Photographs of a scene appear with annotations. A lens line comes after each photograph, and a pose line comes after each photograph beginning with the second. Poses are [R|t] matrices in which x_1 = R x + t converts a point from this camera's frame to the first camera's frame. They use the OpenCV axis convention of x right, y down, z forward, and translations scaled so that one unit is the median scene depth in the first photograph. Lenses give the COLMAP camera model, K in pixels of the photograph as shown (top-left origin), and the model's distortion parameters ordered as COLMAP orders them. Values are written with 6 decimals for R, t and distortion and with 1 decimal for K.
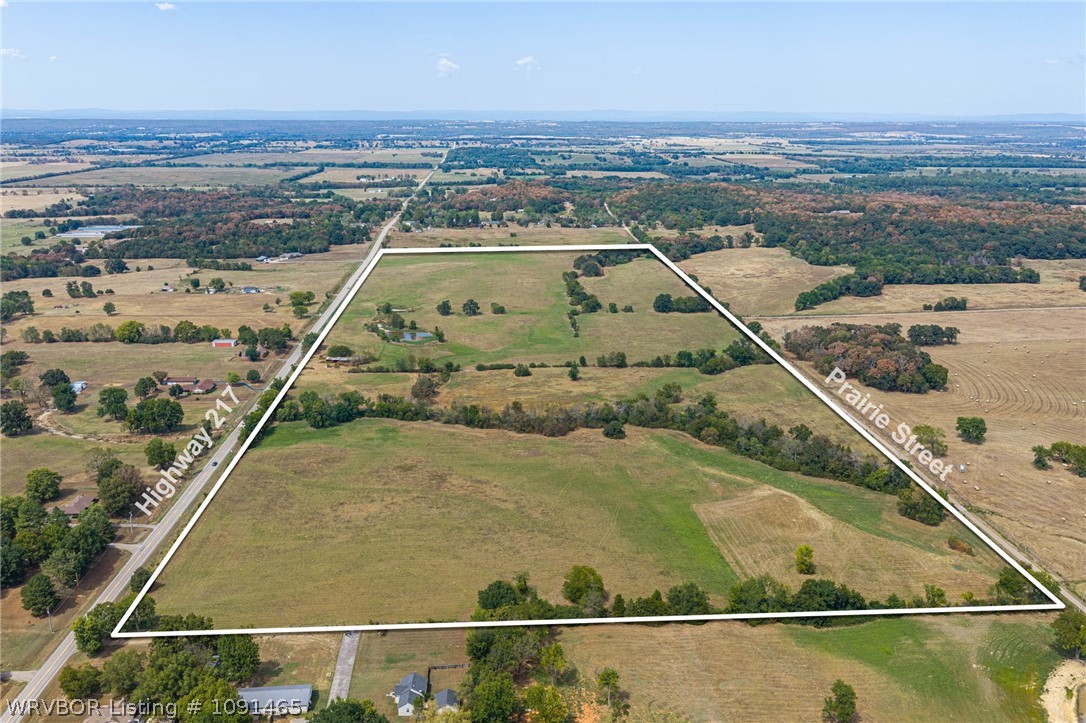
lens RADIAL K [[899.0, 0, 544.2], [0, 899.0, 358.2], [0, 0, 1]] dist [0.010218, -0.021700]
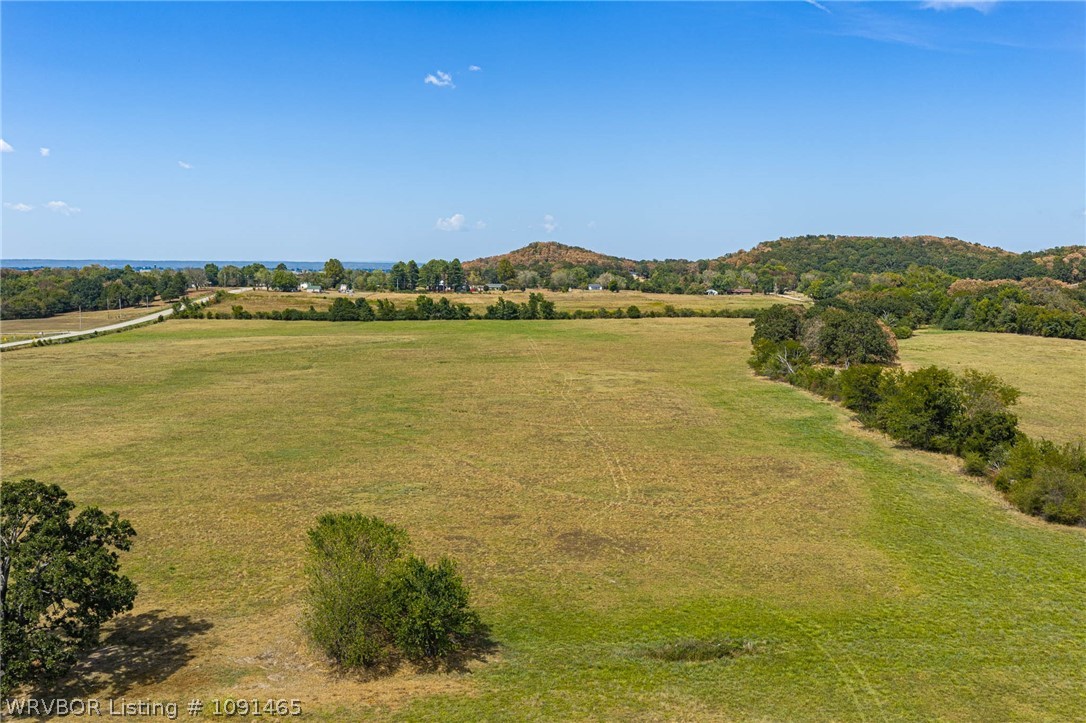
lens RADIAL K [[899.0, 0, 547.9], [0, 899.0, 358.8], [0, 0, 1]] dist [0.010218, -0.021700]
pose [[0.999882, 0.002406, -0.015163, -0.044239], [-0.004885, 0.986179, -0.165614, -0.077915], [0.014555, 0.165669, 0.986074, 1.146010]]
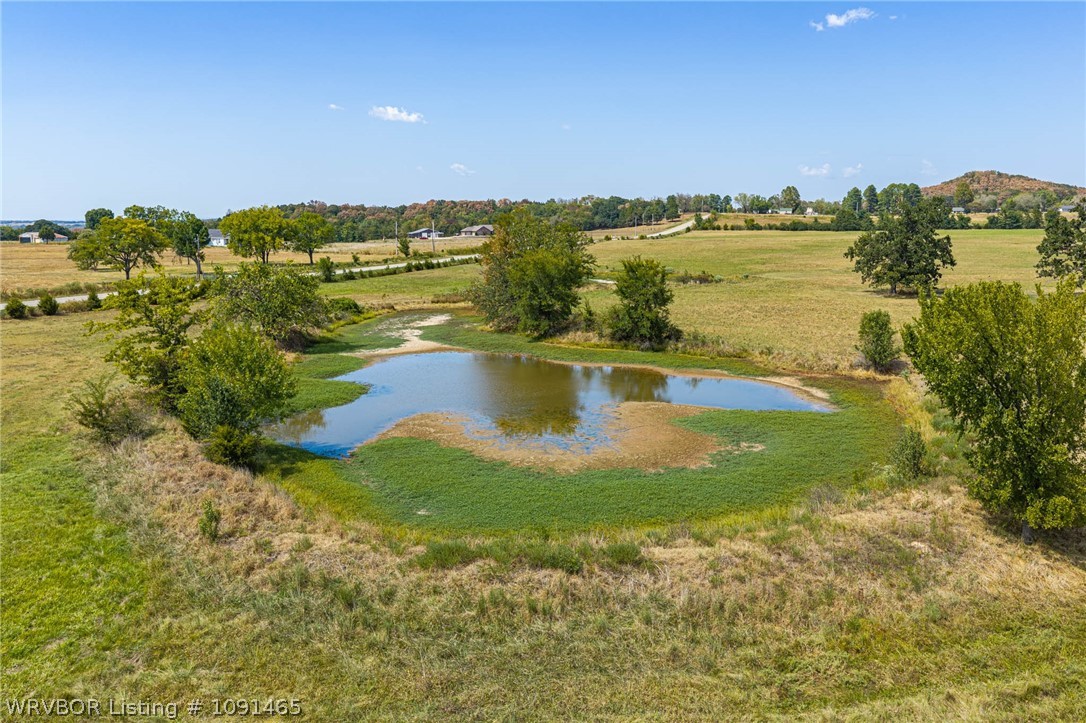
lens RADIAL K [[899.0, 0, 548.8], [0, 899.0, 367.0], [0, 0, 1]] dist [0.010218, -0.021700]
pose [[0.919858, 0.052373, -0.388740, -0.131106], [-0.092228, 0.992140, -0.084568, -0.021913], [0.381256, 0.113643, 0.917458, 1.040786]]
